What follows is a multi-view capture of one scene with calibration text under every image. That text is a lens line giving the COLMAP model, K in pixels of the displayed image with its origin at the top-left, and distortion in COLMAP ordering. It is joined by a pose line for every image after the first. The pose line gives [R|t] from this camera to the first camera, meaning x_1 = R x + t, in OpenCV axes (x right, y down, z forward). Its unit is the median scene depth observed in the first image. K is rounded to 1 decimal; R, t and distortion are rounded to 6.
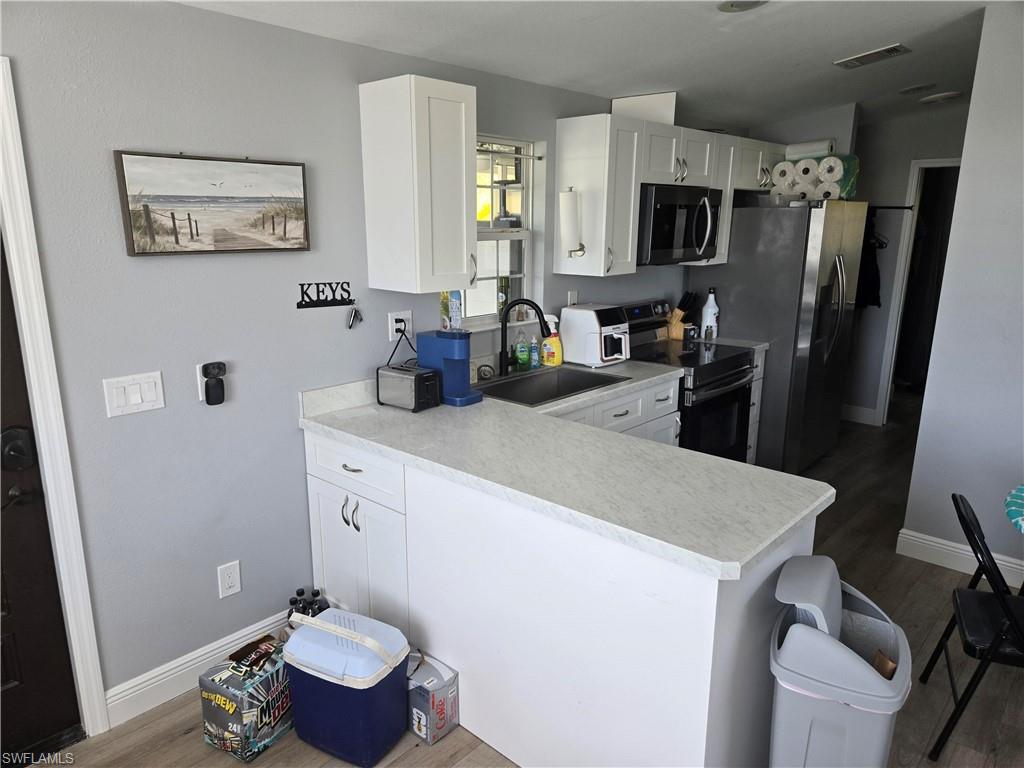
lens RADIAL K [[686.8, 0, 508.9], [0, 686.8, 388.9], [0, 0, 1]] dist [0.071584, -0.057601]
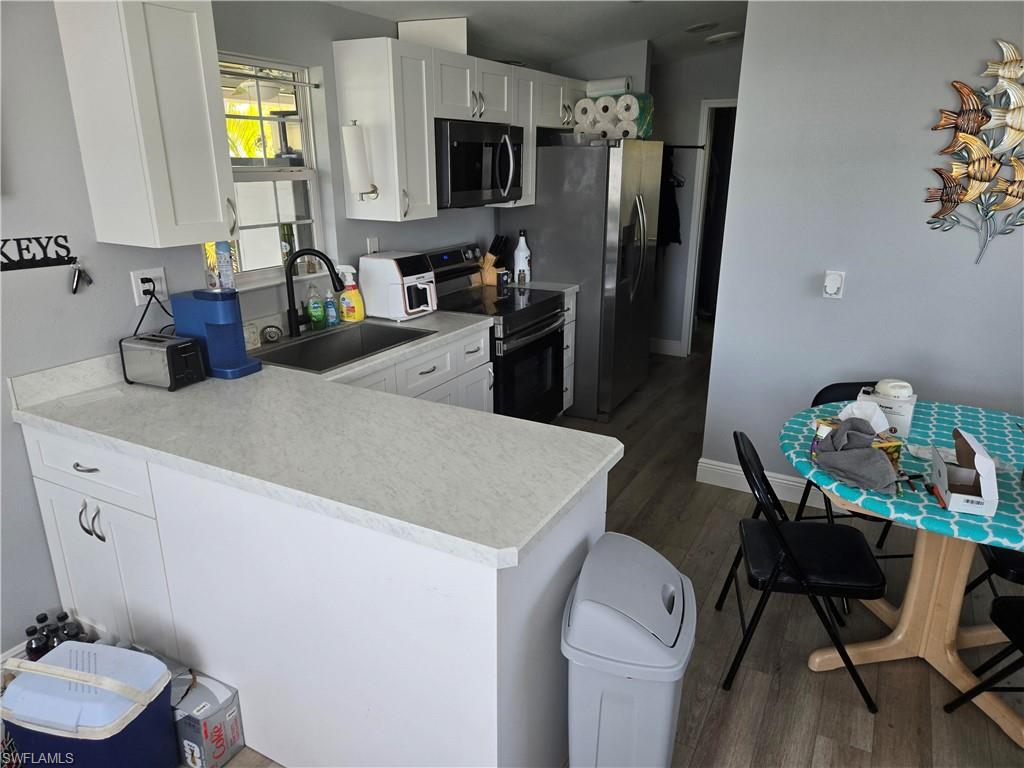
lens RADIAL K [[686.8, 0, 515.6], [0, 686.8, 380.4], [0, 0, 1]] dist [0.071584, -0.057601]
pose [[0.970106, -0.076278, 0.230383, 0.055097], [0.059724, 0.995163, 0.078002, -0.014499], [-0.235218, -0.061910, 0.969969, 0.055982]]
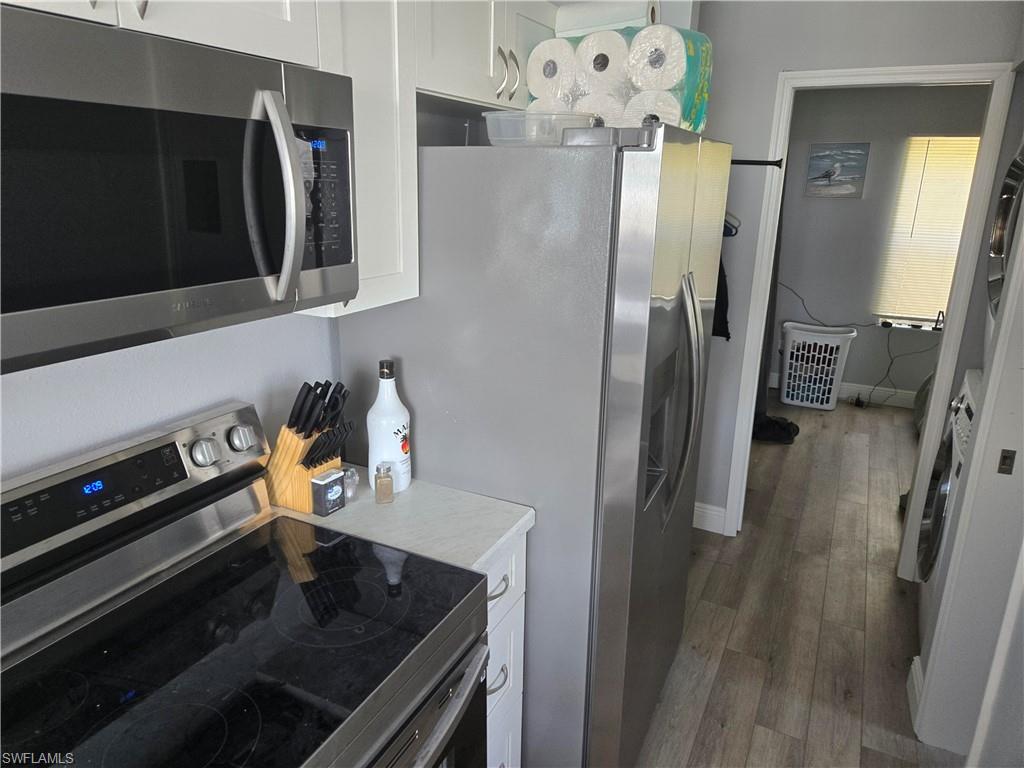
lens RADIAL K [[686.8, 0, 515.2], [0, 686.8, 375.0], [0, 0, 1]] dist [0.071584, -0.057601]
pose [[0.961177, -0.061862, 0.268907, 0.323846], [0.050733, 0.997551, 0.048150, -0.191443], [-0.271227, -0.032638, 0.961962, 0.776170]]
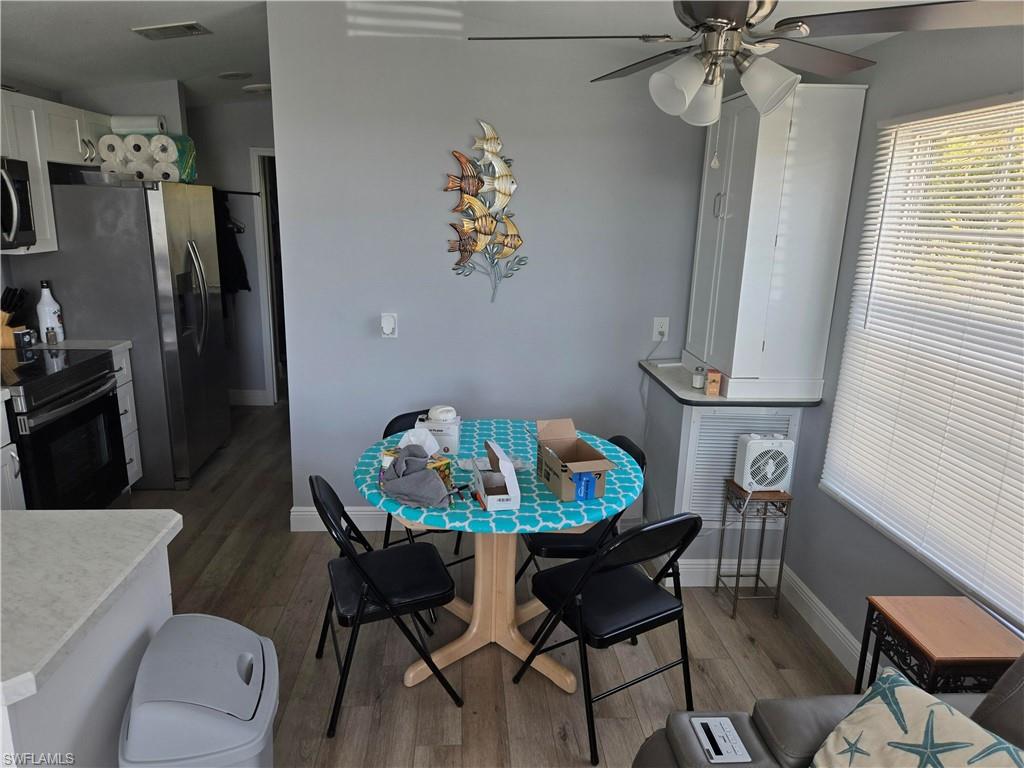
lens RADIAL K [[686.8, 0, 508.2], [0, 686.8, 385.7], [0, 0, 1]] dist [0.071584, -0.057601]
pose [[0.687849, -0.163007, 0.707313, 0.079567], [0.147897, 0.985489, 0.083289, -0.014702], [-0.710627, 0.047320, 0.701976, 0.039609]]
